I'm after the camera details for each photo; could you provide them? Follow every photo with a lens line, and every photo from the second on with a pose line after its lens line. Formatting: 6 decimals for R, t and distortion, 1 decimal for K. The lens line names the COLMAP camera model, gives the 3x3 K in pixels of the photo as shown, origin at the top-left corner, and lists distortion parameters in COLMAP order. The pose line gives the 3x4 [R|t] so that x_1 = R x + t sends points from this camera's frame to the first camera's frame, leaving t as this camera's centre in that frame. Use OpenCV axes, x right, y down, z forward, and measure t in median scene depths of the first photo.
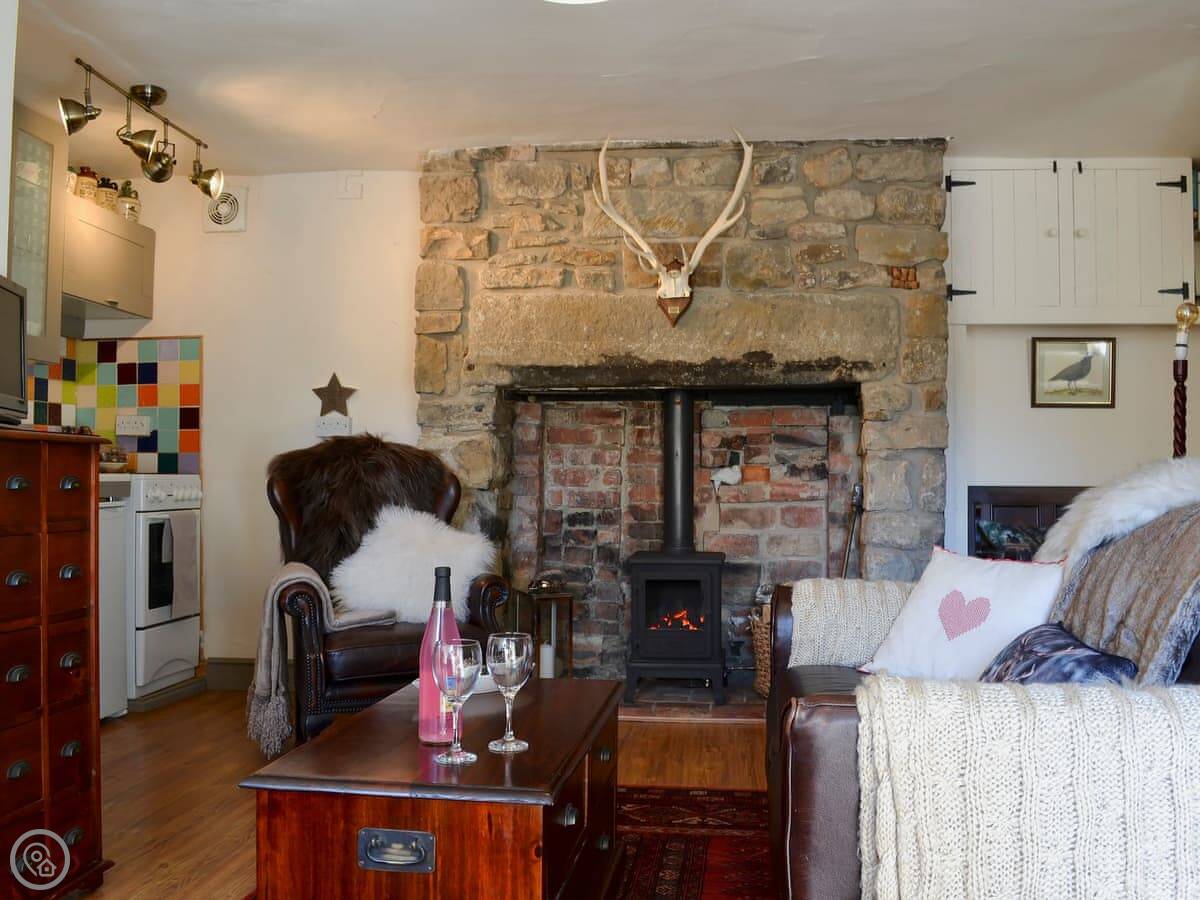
lens RADIAL K [[1072.3, 0, 606.7], [0, 1072.3, 446.3], [0, 0, 1]] dist [-0.007316, -0.114403]
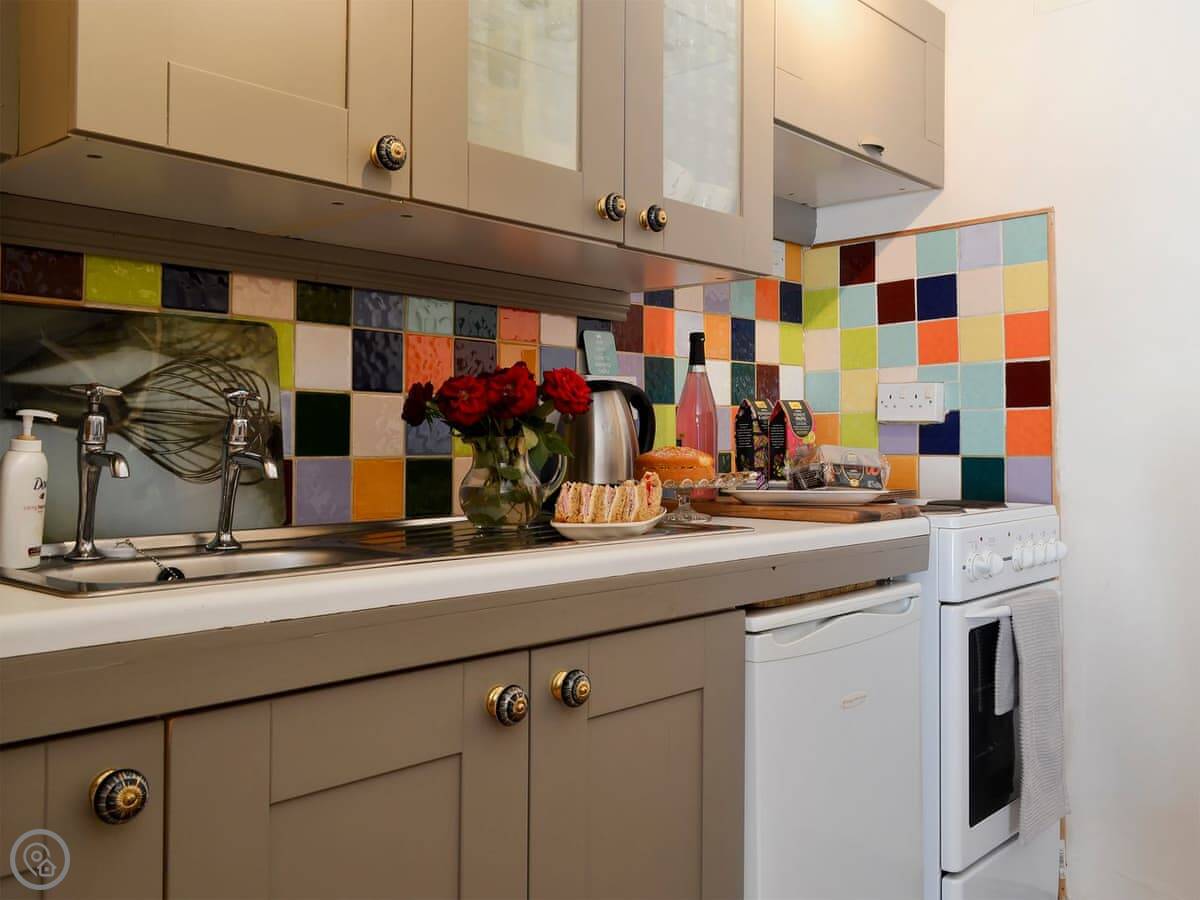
lens RADIAL K [[1072.3, 0, 606.7], [0, 1072.3, 446.3], [0, 0, 1]] dist [-0.007316, -0.114403]
pose [[0.805615, -0.000215, -0.592439, -0.259304], [0.018970, 0.999497, 0.025432, -0.014256], [0.592136, -0.031727, 0.805214, 0.504038]]
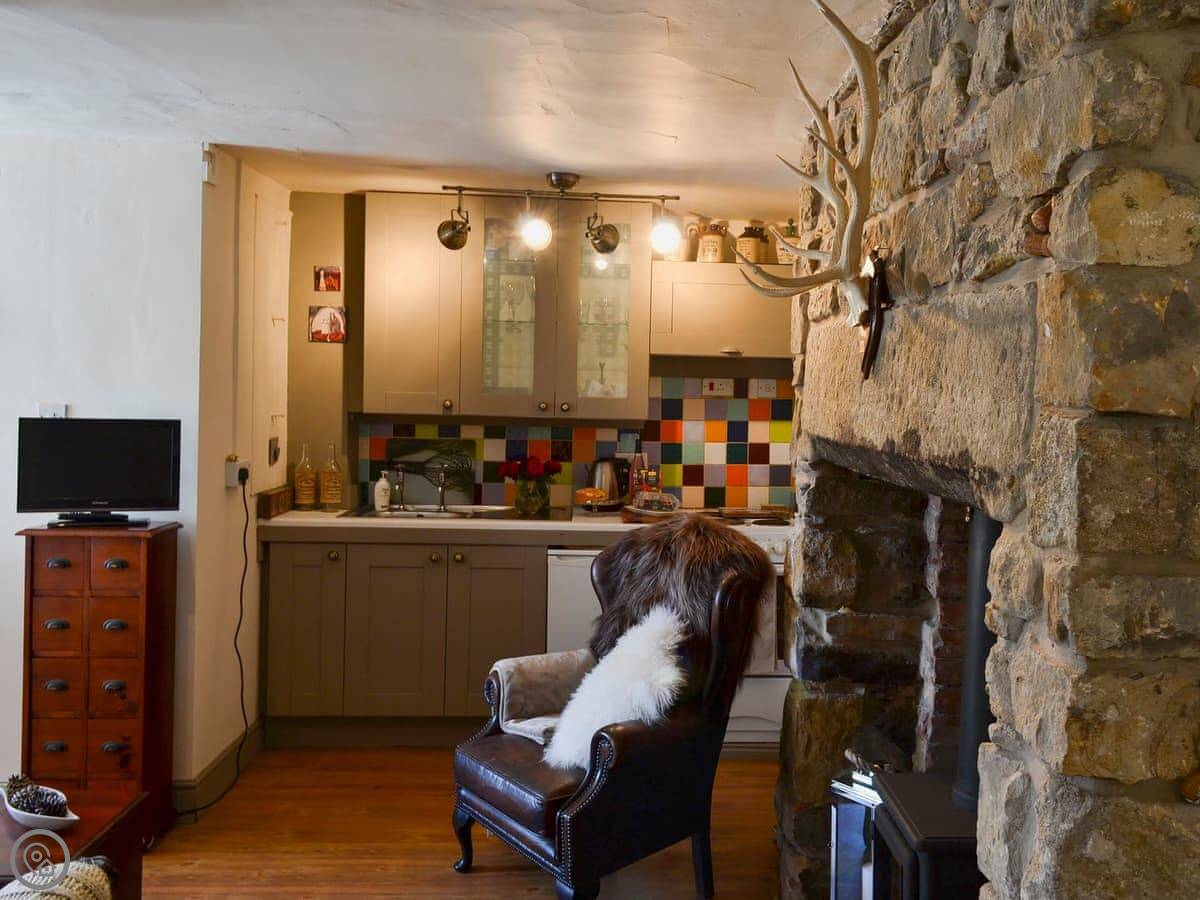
lens RADIAL K [[1072.3, 0, 606.7], [0, 1072.3, 446.3], [0, 0, 1]] dist [-0.007316, -0.114403]
pose [[0.134547, 0.050244, -0.989633, 0.497506], [0.008369, 0.998620, 0.051838, -0.091920], [0.990872, -0.015257, 0.133941, 0.696732]]
